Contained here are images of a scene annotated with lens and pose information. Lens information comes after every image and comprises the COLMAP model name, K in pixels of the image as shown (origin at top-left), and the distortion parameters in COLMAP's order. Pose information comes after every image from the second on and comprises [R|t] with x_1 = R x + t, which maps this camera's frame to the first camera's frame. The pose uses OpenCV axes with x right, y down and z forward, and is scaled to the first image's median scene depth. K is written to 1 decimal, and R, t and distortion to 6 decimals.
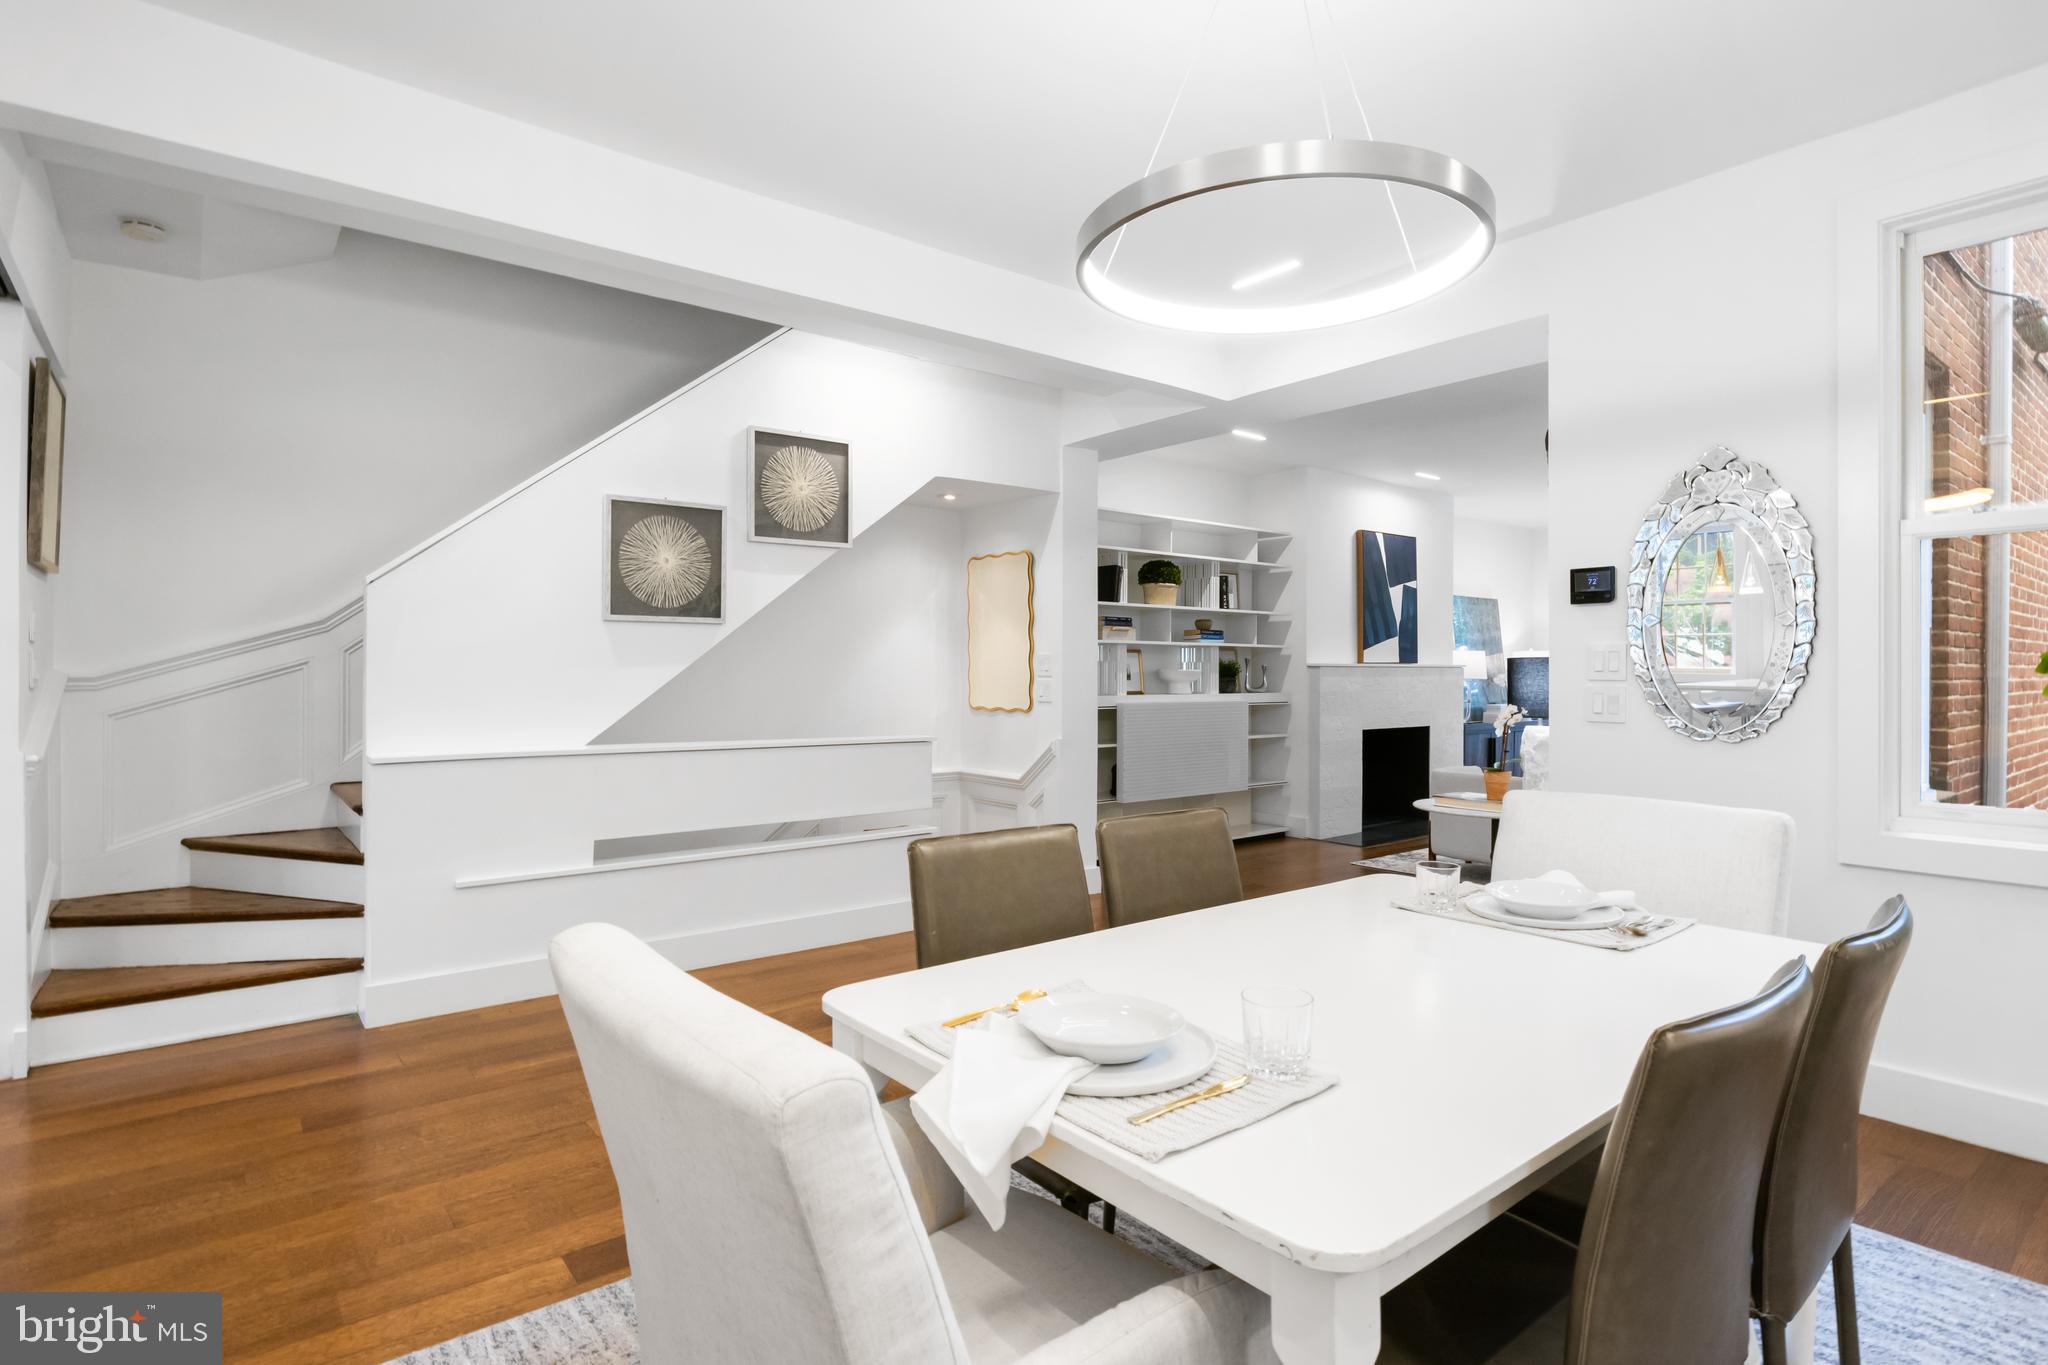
lens RADIAL K [[1046.1, 0, 1020.9], [0, 1046.1, 674.5], [0, 0, 1]] dist [-0.000507, 0.000014]
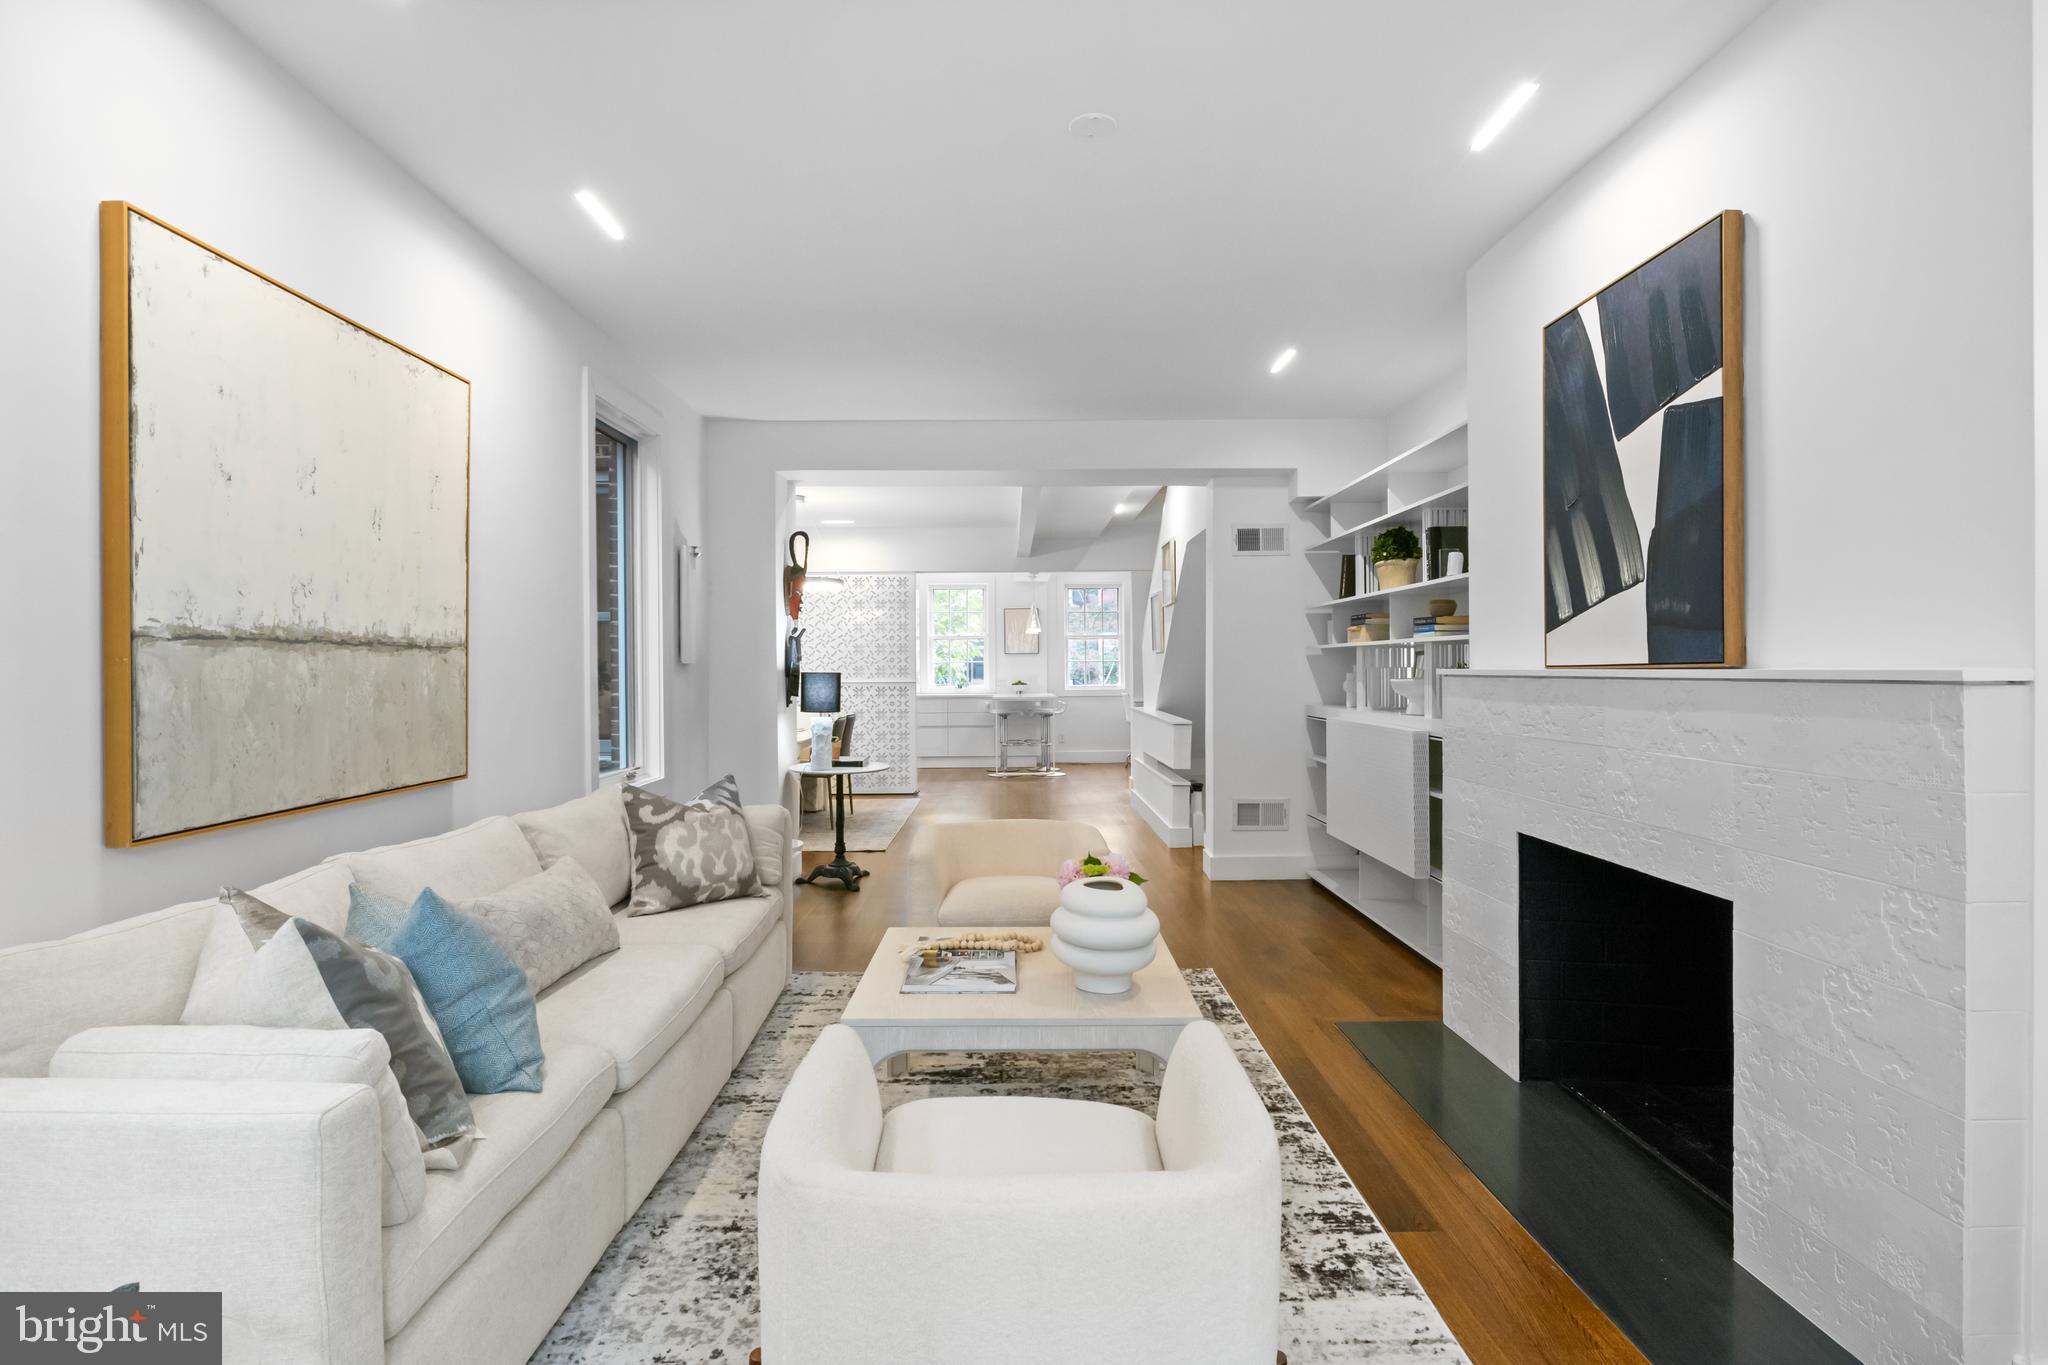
lens RADIAL K [[1046.1, 0, 1020.9], [0, 1046.1, 674.5], [0, 0, 1]] dist [-0.000507, 0.000014]
pose [[-0.615181, 0.005495, -0.788367, 0.752798], [0.000348, 0.999978, 0.006698, -0.010742], [0.788386, 0.003847, -0.615169, 1.081773]]
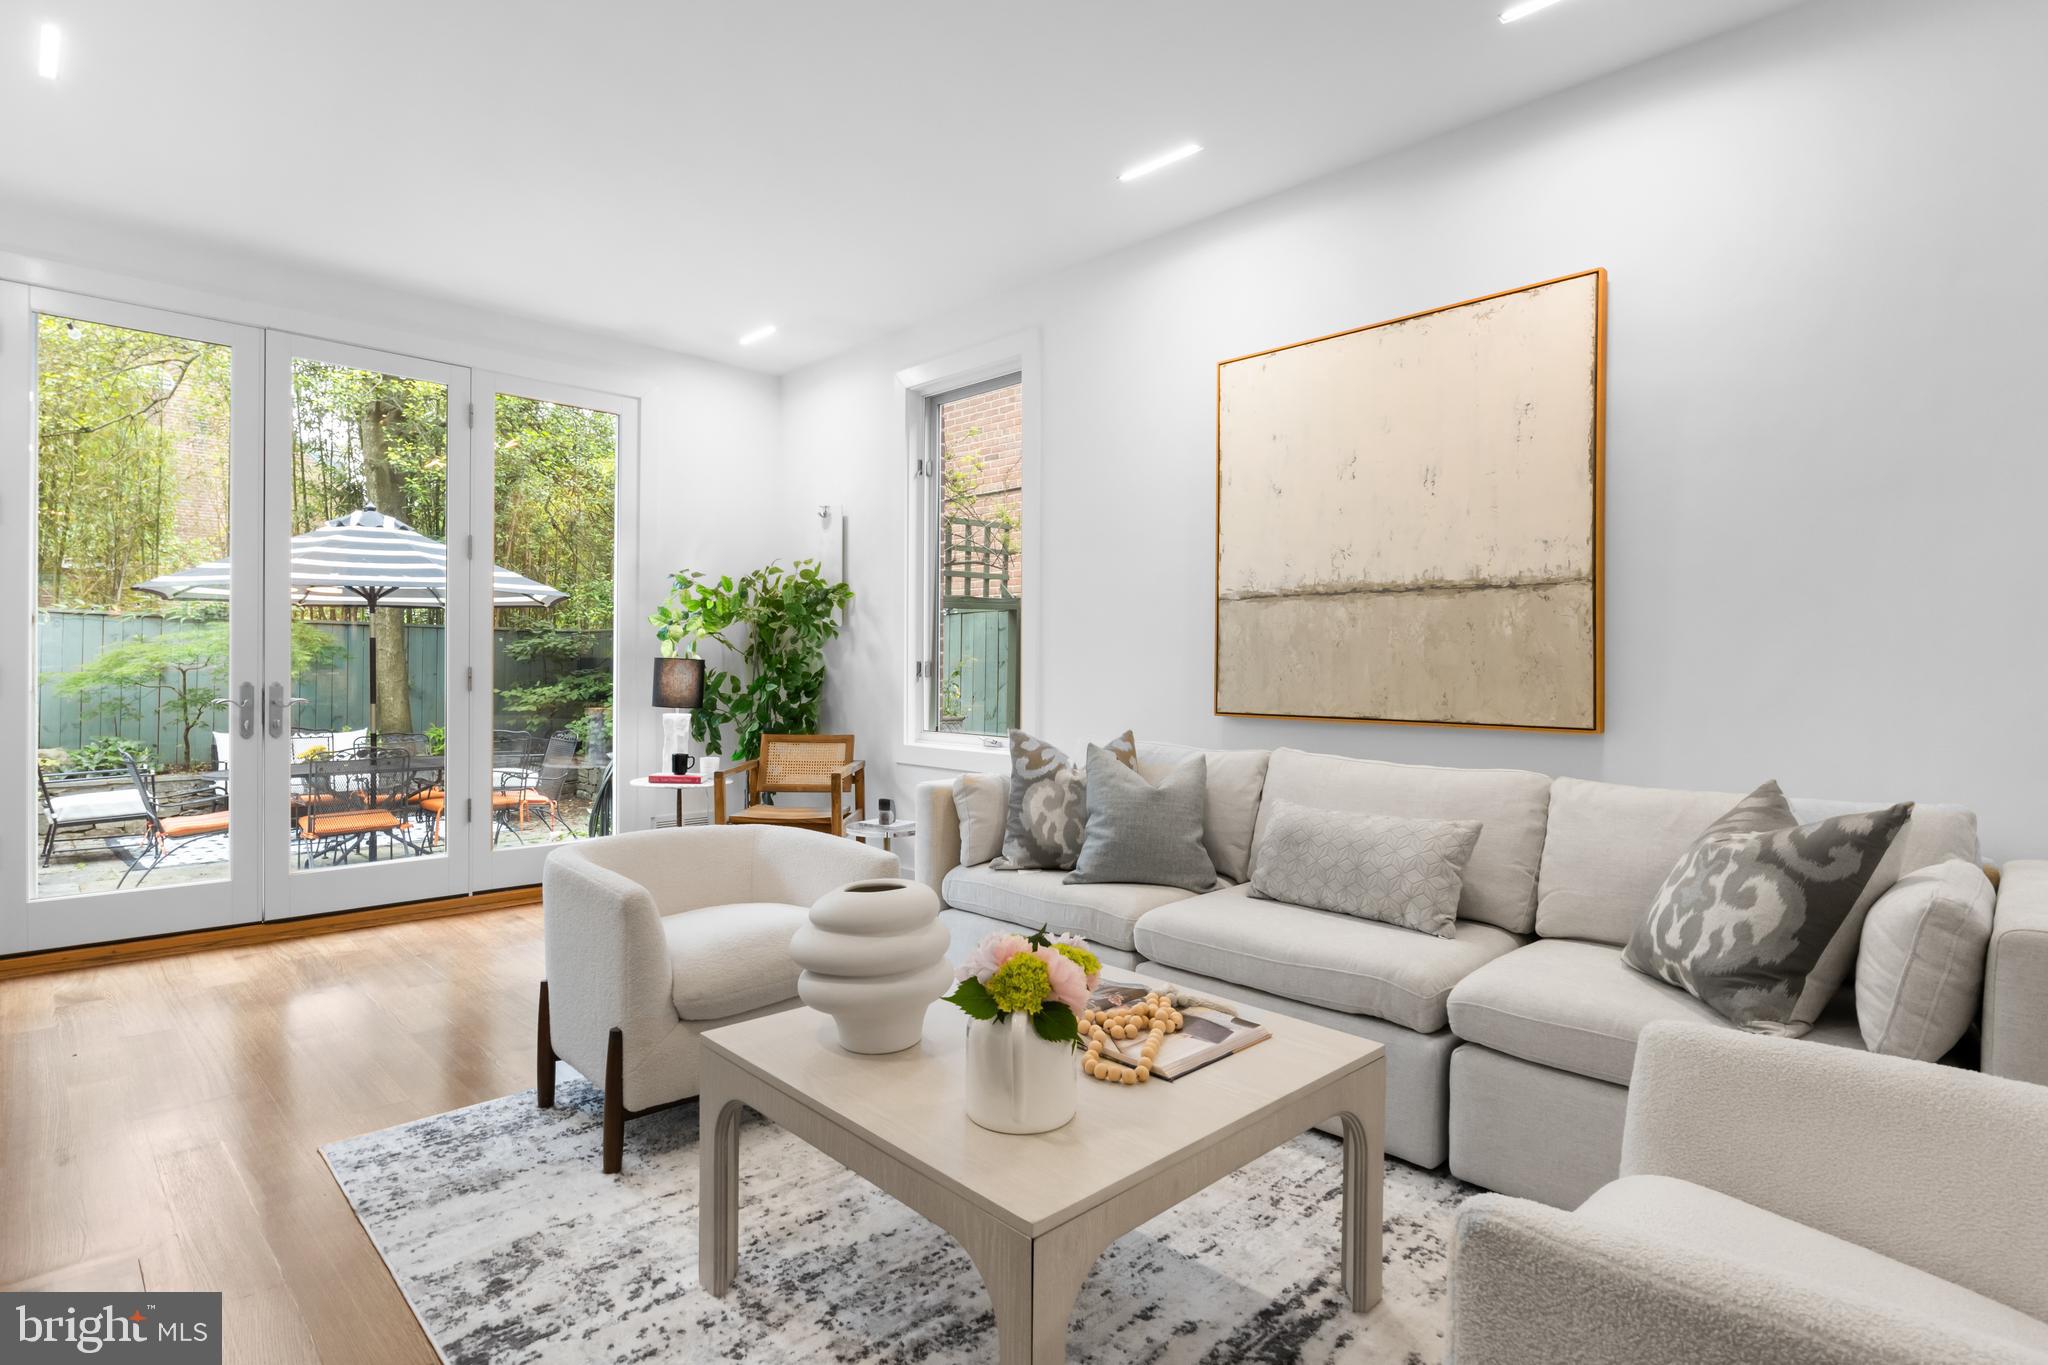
lens RADIAL K [[1046.1, 0, 1020.9], [0, 1046.1, 674.5], [0, 0, 1]] dist [-0.000507, 0.000014]
pose [[-0.091275, -0.010850, 0.995767, 0.240538], [-0.005978, 0.999929, 0.010348, 0.009988], [-0.995808, -0.005008, -0.091334, 0.886206]]
